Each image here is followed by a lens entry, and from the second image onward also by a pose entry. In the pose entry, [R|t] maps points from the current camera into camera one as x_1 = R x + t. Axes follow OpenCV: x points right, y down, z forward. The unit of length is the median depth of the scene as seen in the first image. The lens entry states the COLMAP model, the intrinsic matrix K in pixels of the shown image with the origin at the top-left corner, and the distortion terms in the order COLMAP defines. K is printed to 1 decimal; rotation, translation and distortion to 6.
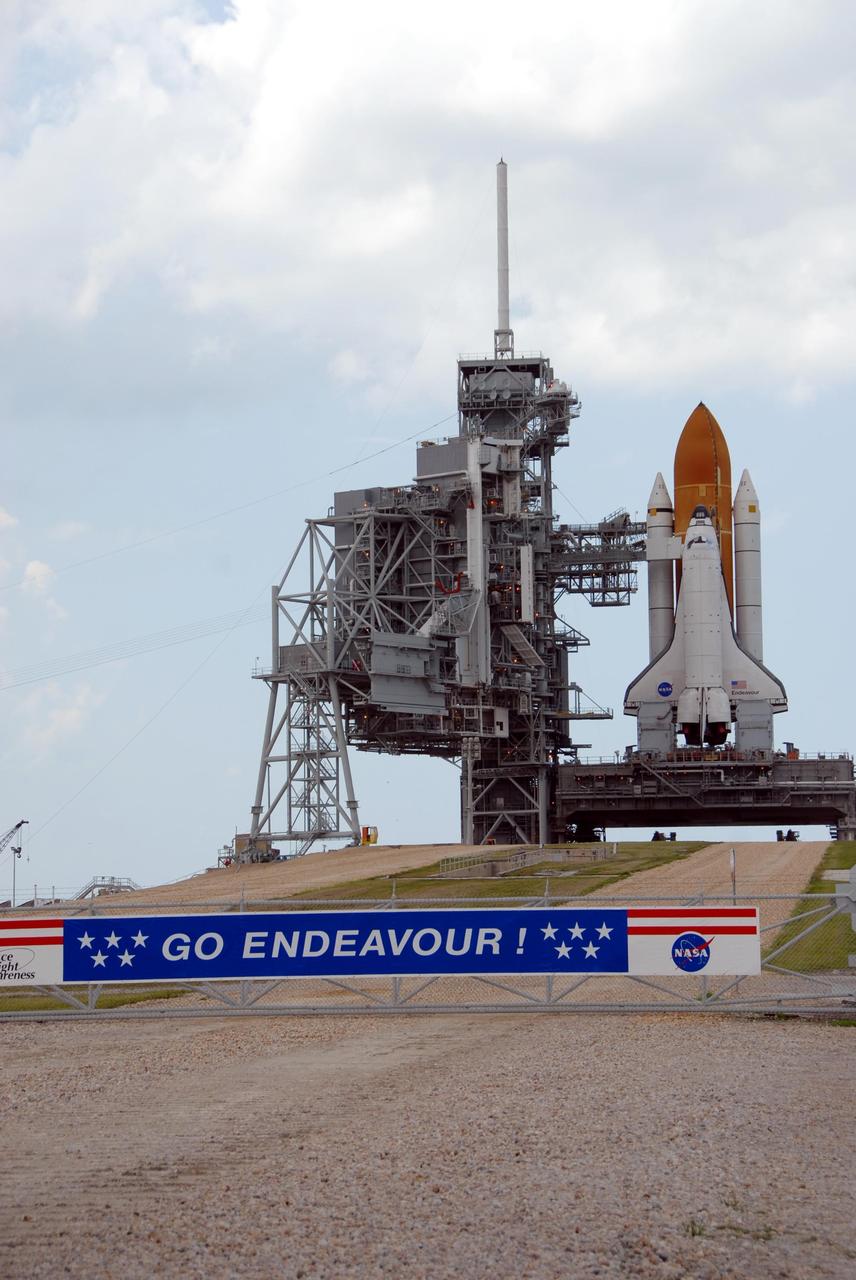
lens RADIAL K [[3072.5, 0, 456.3], [0, 3072.5, 638.4], [0, 0, 1]] dist [0.535383, 0.250768]
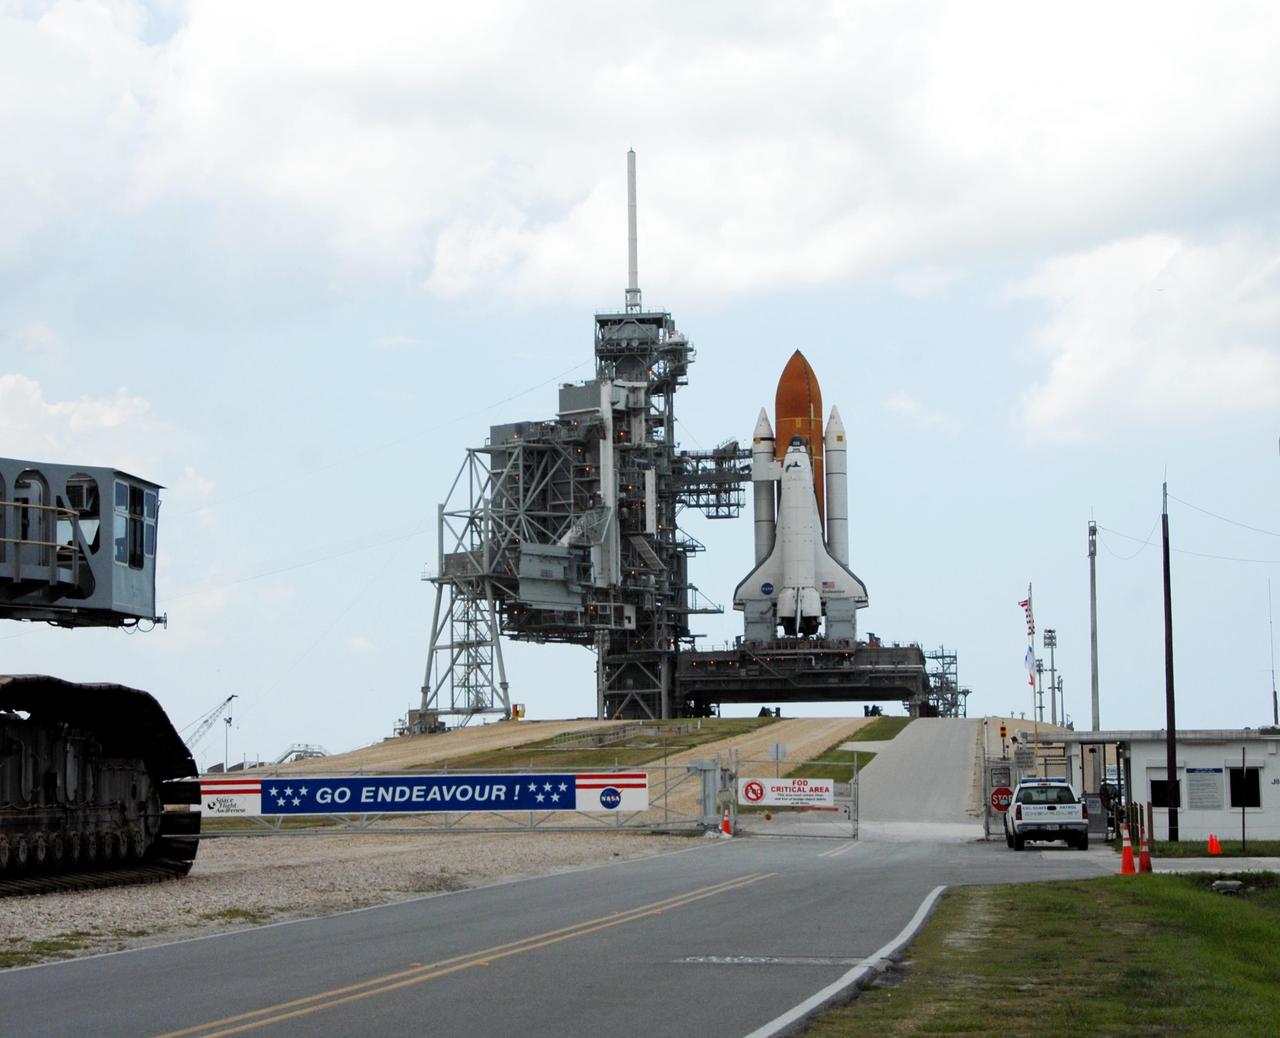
lens RADIAL K [[2744.6, 0, 603.9], [0, 2744.6, 519.5], [0, 0, 1]] dist [0.202569, 0.091302]
pose [[0.999989, 0.000606, -0.004588, 0.009529], [-0.000623, 0.999992, -0.003845, -0.006514], [0.004585, 0.003847, 0.999982, -0.071569]]
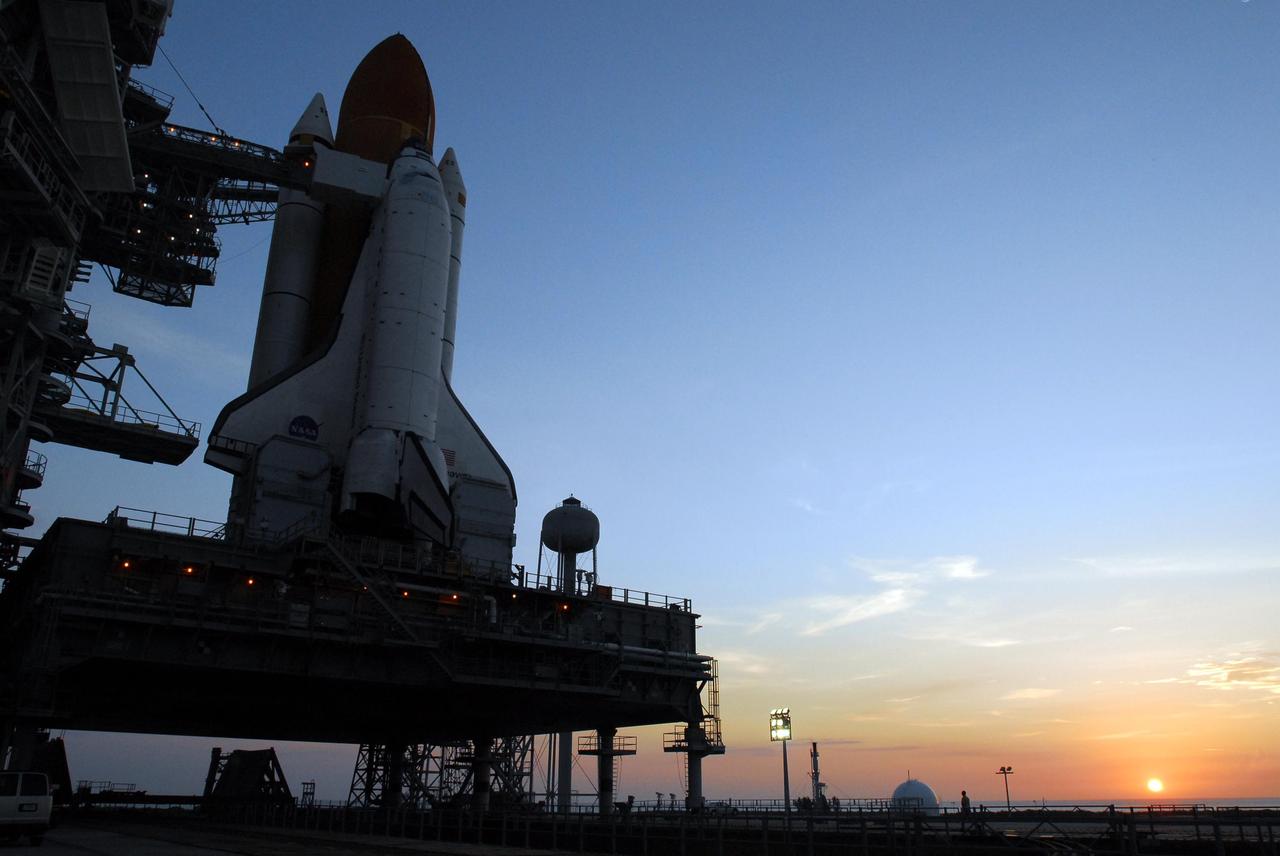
lens RADIAL K [[981.9, 0, 640.0], [0, 981.9, 428.0], [0, 0, 1]] dist [-0.059737, 0.001946]
pose [[0.705720, 0.267306, 0.656130, 0.005738], [-0.079481, 0.950119, -0.301590, 0.059722], [-0.704018, 0.160688, 0.691764, 0.891788]]
